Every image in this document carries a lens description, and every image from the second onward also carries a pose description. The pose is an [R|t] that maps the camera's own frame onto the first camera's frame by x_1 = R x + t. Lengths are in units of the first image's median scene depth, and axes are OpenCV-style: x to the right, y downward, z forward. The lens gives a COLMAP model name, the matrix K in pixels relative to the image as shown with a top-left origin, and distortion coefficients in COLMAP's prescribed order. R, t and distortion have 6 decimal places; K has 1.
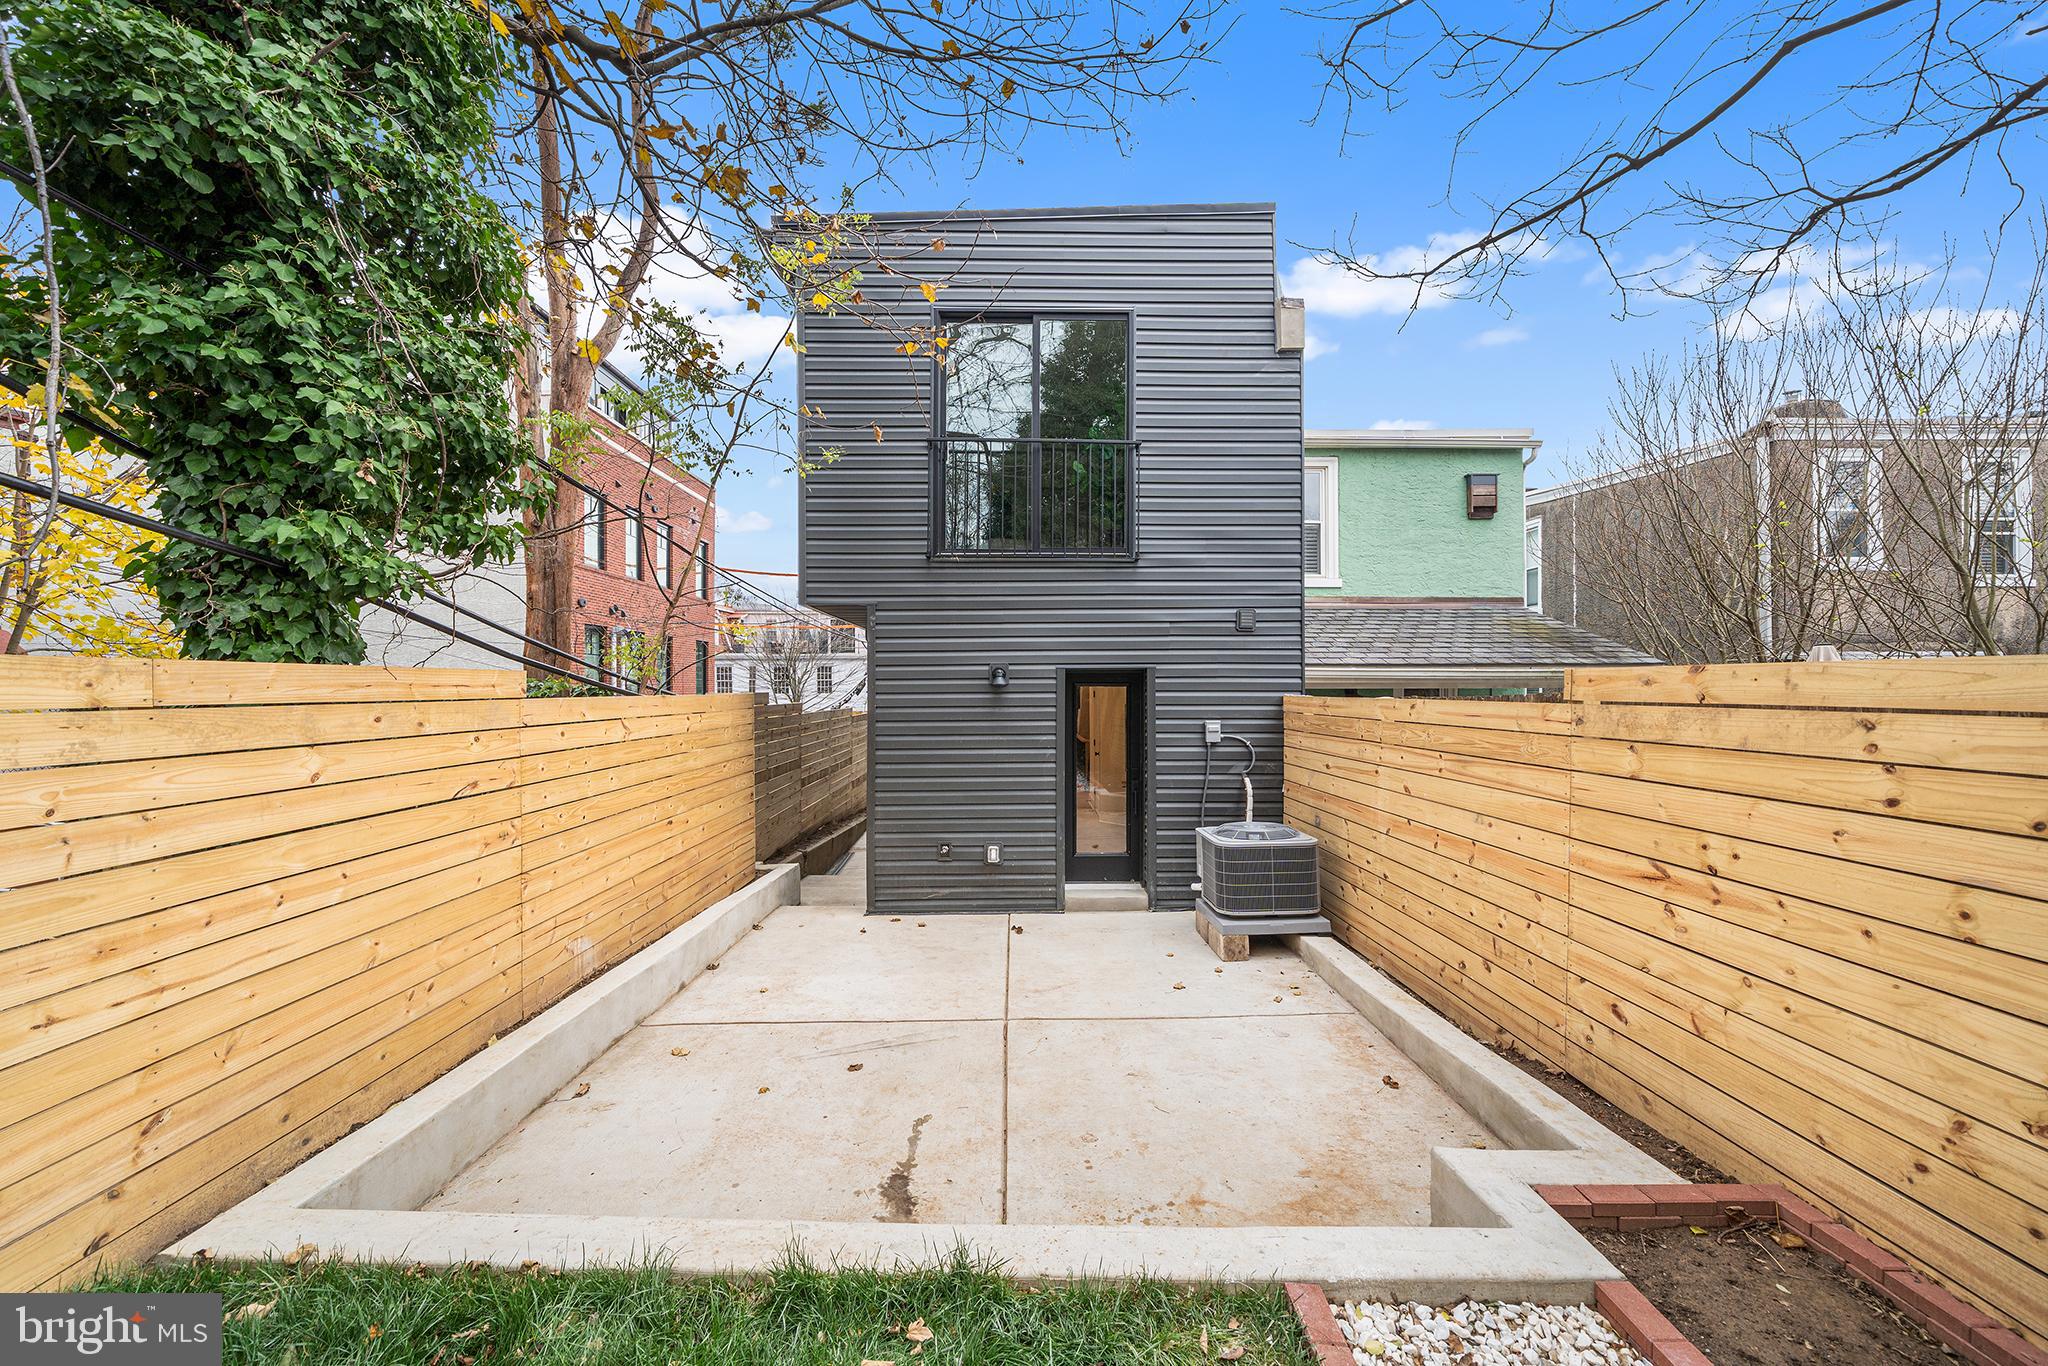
lens RADIAL K [[809.6, 0, 1018.8], [0, 809.6, 692.2], [0, 0, 1]] dist [0.013978, 0.000125]
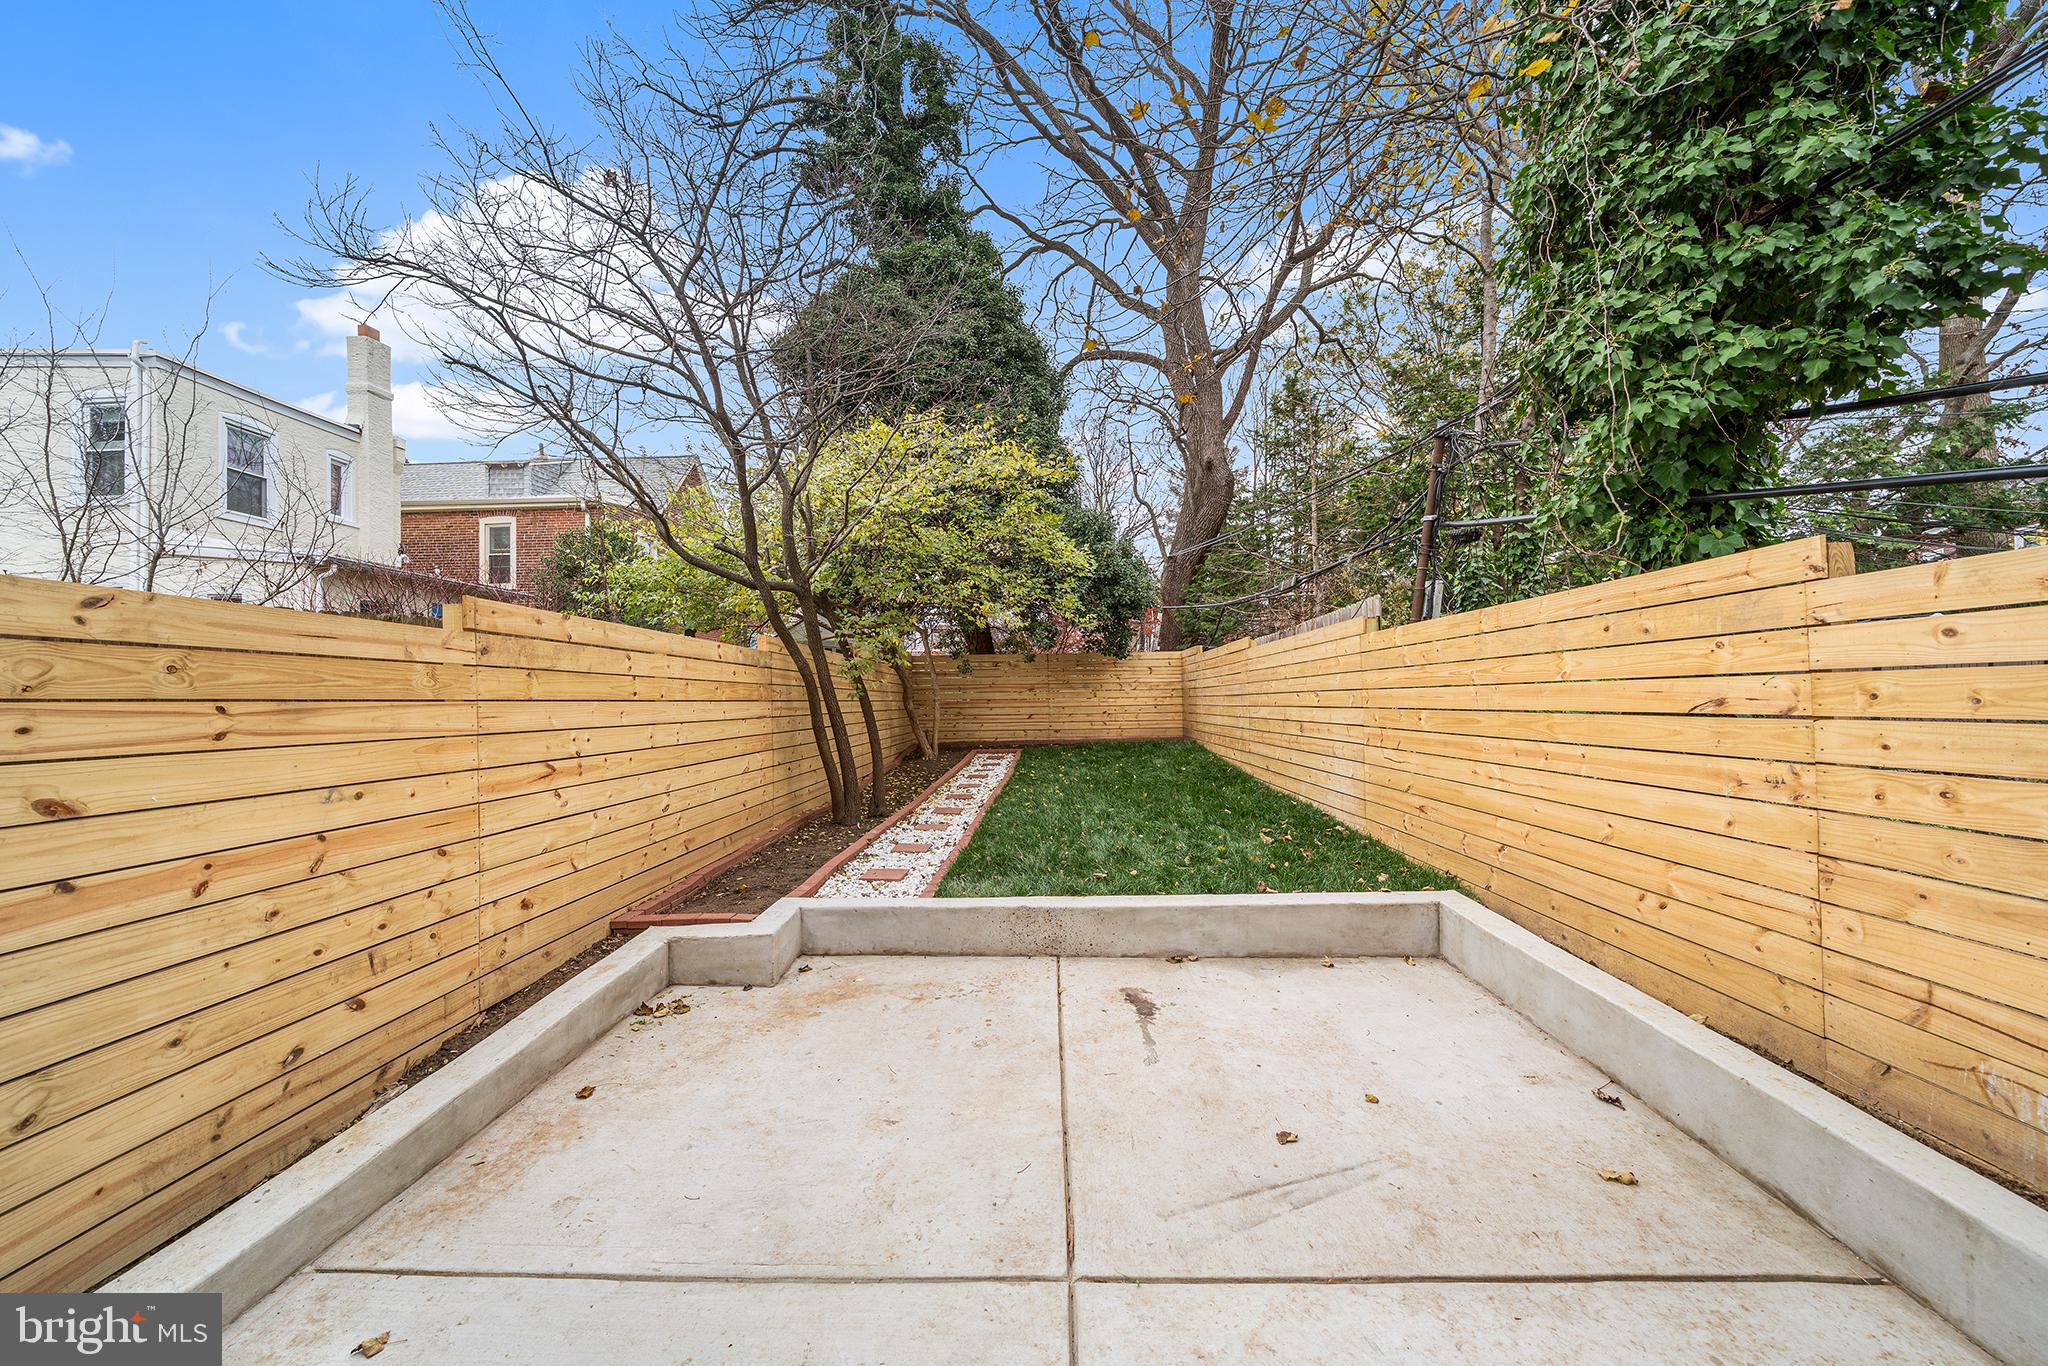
lens RADIAL K [[736.3, 0, 1007.5], [0, 736.3, 688.8], [0, 0, 1]] dist [0.000506, -0.000010]
pose [[-0.997794, 0.016658, 0.064260, -0.009979], [0.016111, 0.999830, -0.009013, 0.063755], [-0.064399, -0.007958, -0.997892, 1.176098]]
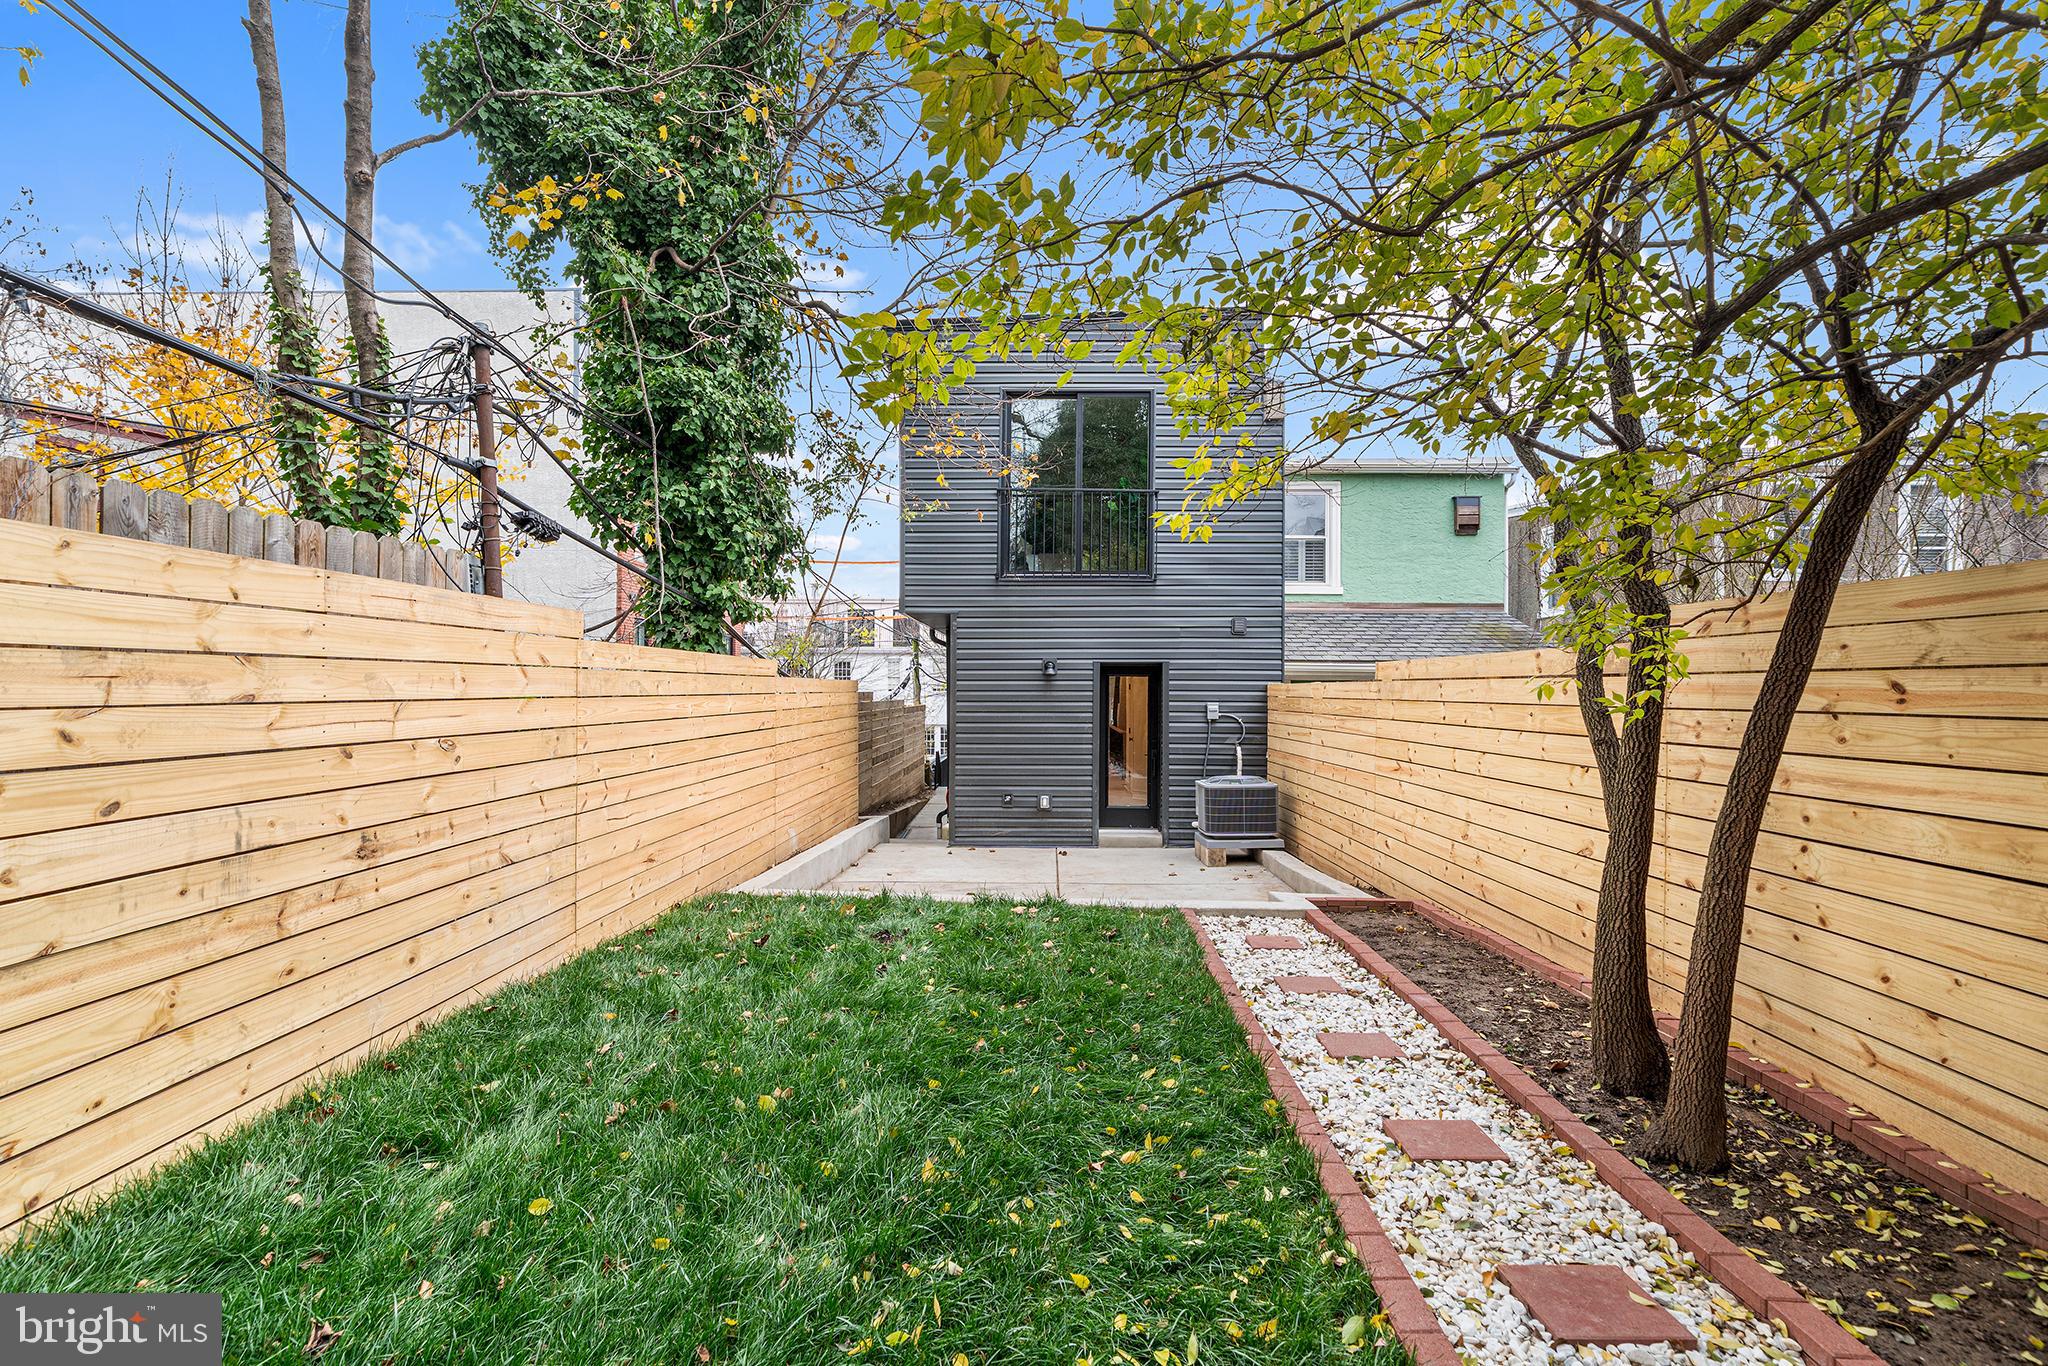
lens RADIAL K [[984.4, 0, 1024.0], [0, 984.4, 683.0], [0, 0, 1]] dist [-0.000298, -0.000081]
pose [[0.999491, 0.006363, -0.031250, -0.019825], [-0.006753, 0.999900, -0.012402, 0.031489], [0.031168, 0.012607, 0.999435, -0.753551]]
